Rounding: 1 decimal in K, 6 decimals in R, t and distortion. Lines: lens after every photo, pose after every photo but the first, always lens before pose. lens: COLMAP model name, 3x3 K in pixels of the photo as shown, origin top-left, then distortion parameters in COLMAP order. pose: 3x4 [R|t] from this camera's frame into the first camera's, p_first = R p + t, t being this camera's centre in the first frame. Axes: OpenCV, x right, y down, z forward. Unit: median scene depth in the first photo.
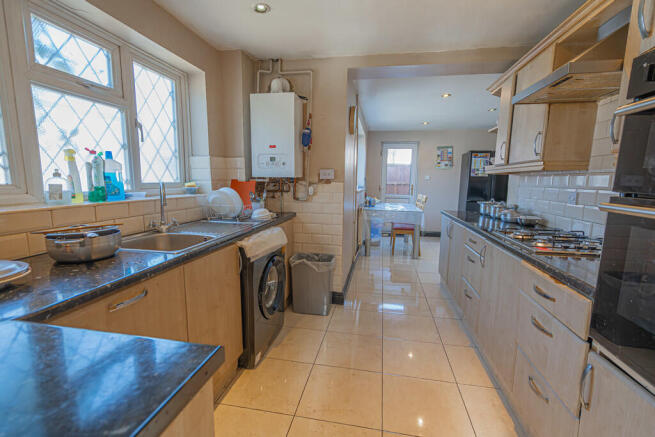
lens RADIAL K [[296.3, 0, 327.6], [0, 296.3, 220.7], [0, 0, 1]] dist [0.005871, -0.000017]
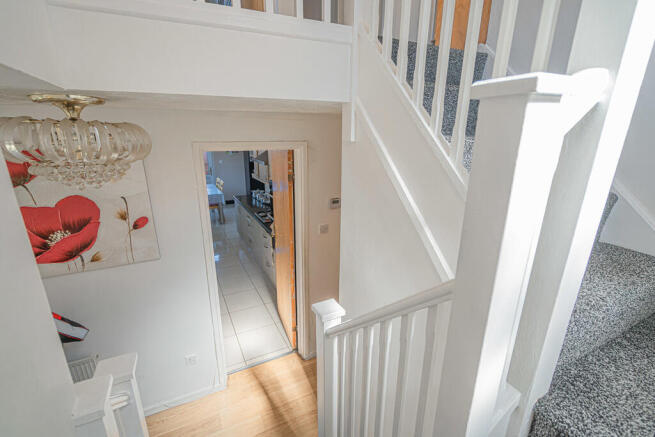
lens RADIAL K [[296.3, 0, 326.5], [0, 296.3, 219.2], [0, 0, 1]] dist [0.005871, -0.000017]
pose [[0.793508, -0.188609, 0.578594, -0.255286], [0.095928, 0.977640, 0.187129, -0.211860], [-0.600951, -0.092985, 0.793859, -0.865300]]
